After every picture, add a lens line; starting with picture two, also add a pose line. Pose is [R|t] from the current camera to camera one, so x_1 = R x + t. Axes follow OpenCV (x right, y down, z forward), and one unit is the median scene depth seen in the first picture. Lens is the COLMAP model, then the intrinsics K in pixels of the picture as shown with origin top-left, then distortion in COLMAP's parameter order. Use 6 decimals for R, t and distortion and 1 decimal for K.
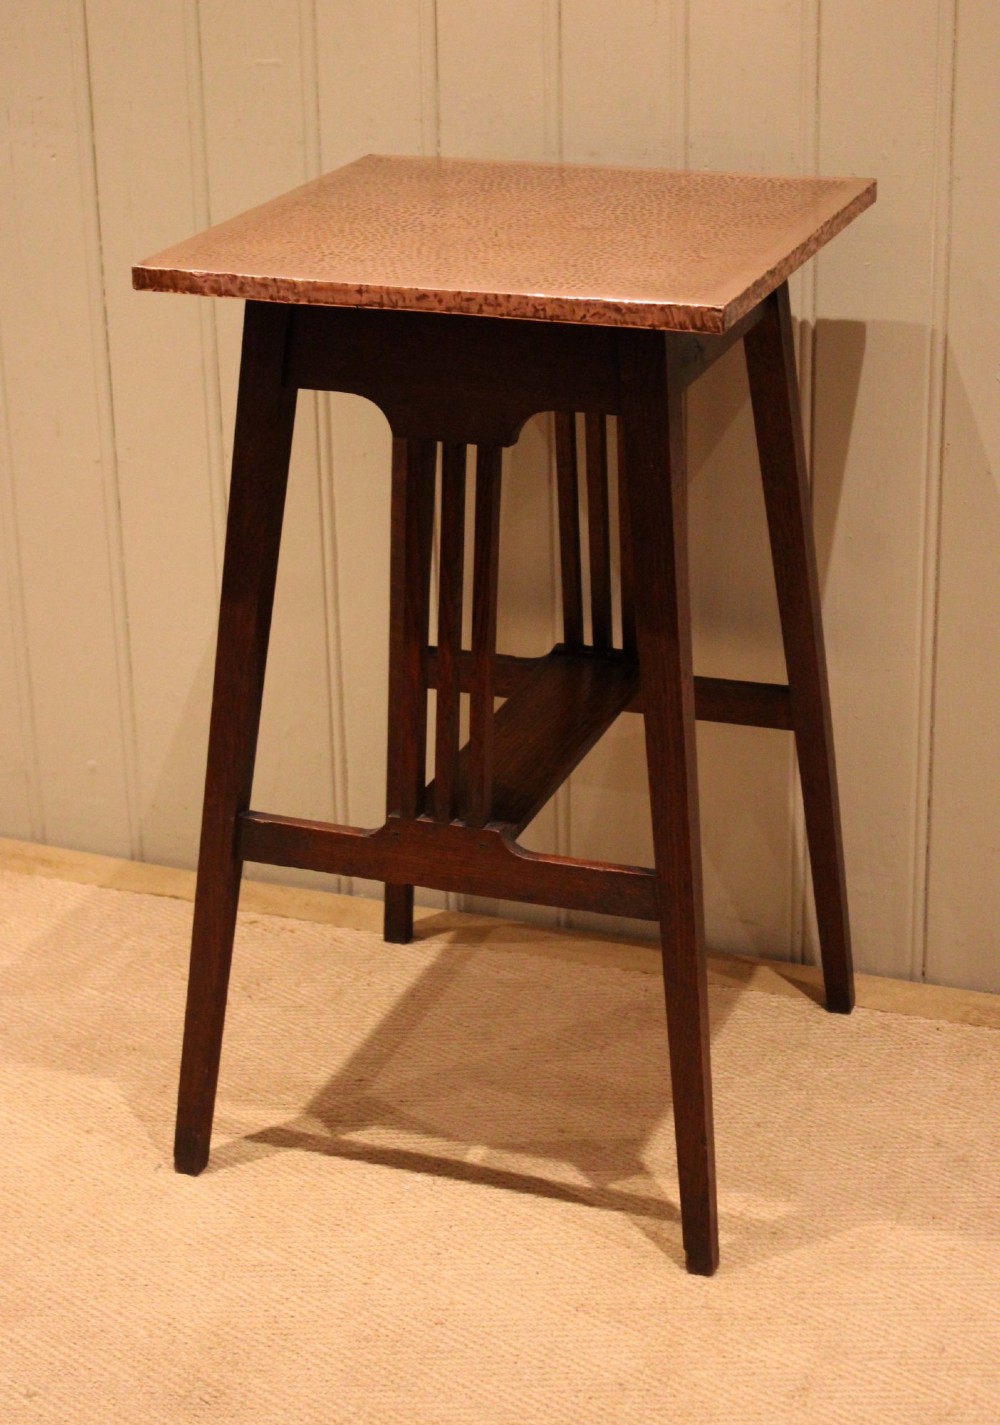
lens RADIAL K [[2860.4, 0, 507.1], [0, 2860.4, 595.8], [0, 0, 1]] dist [0.048353, -0.141102]
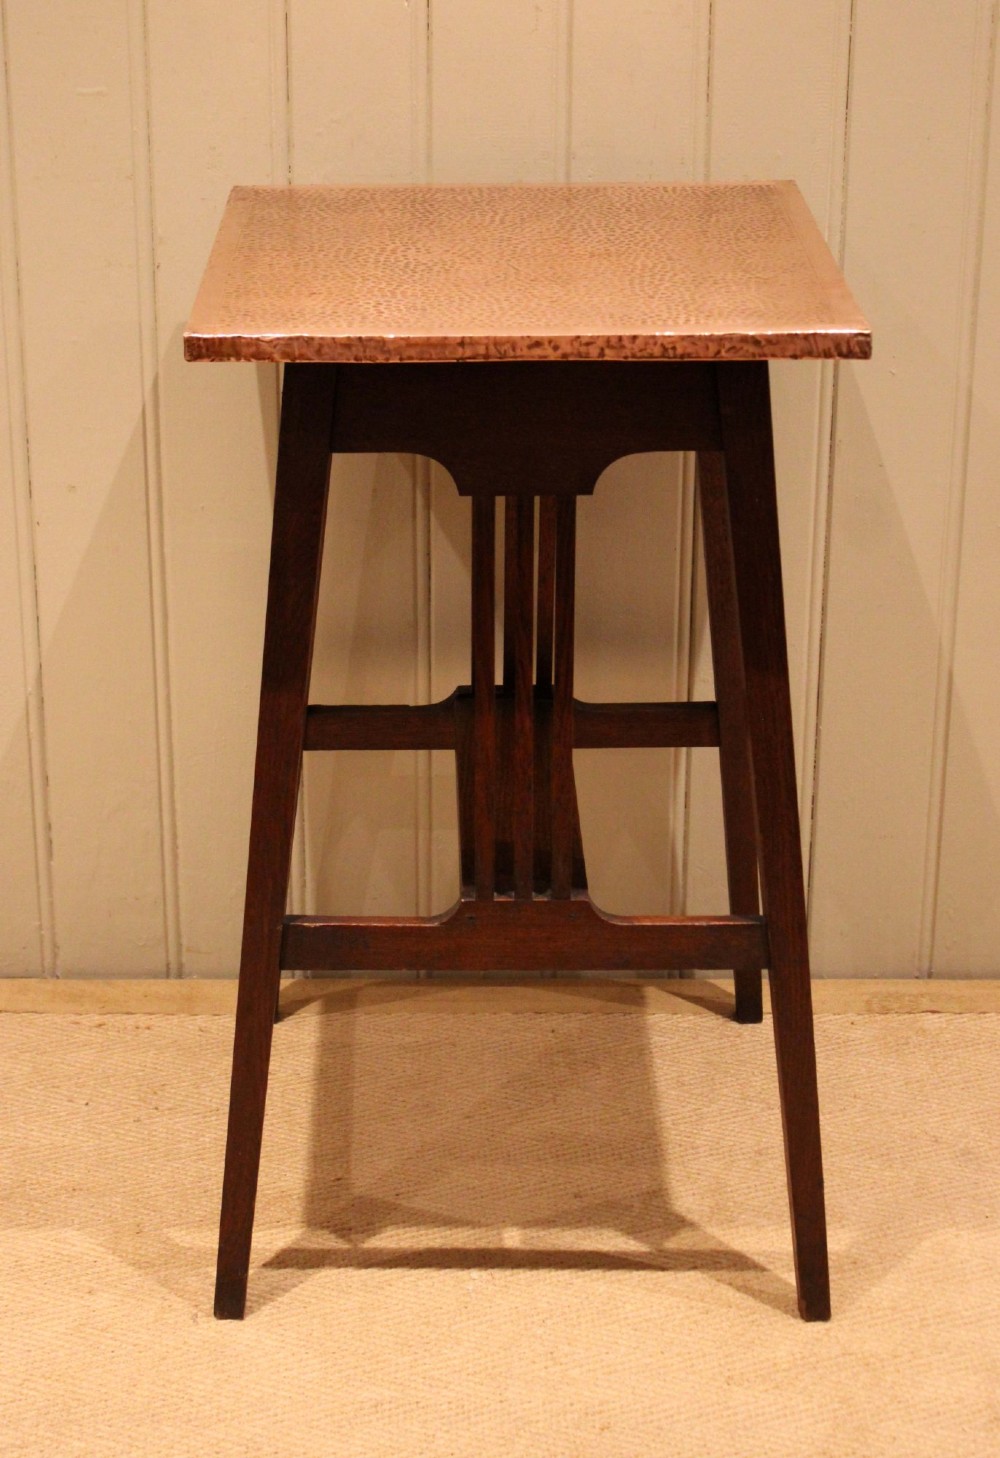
lens RADIAL K [[2835.9, 0, 451.7], [0, 2835.9, 573.8], [0, 0, 1]] dist [0.007765, 0.101171]
pose [[0.937375, -0.109178, 0.330768, -0.321417], [0.105844, 0.993985, 0.028133, -0.052021], [-0.331850, 0.008639, 0.943293, 0.125107]]
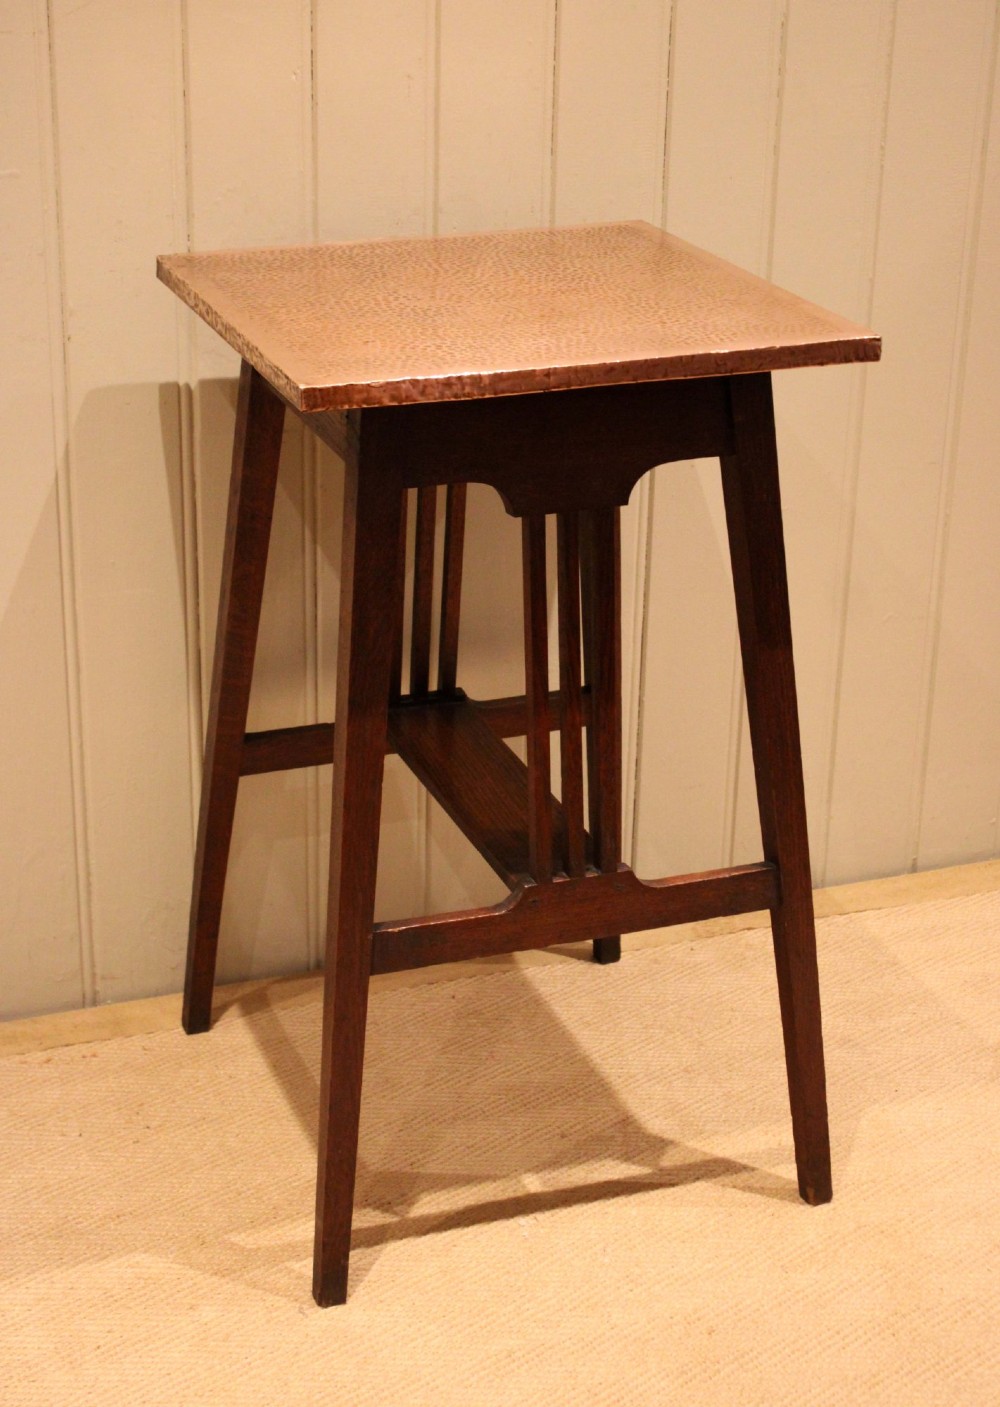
lens RADIAL K [[2362.7, 0, 468.2], [0, 2362.7, 631.9], [0, 0, 1]] dist [-0.003272, 0.087387]
pose [[0.764701, -0.212444, 0.608358, -0.523155], [0.197080, 0.975958, 0.093085, -0.089232], [-0.613508, 0.048713, 0.788185, 0.328699]]
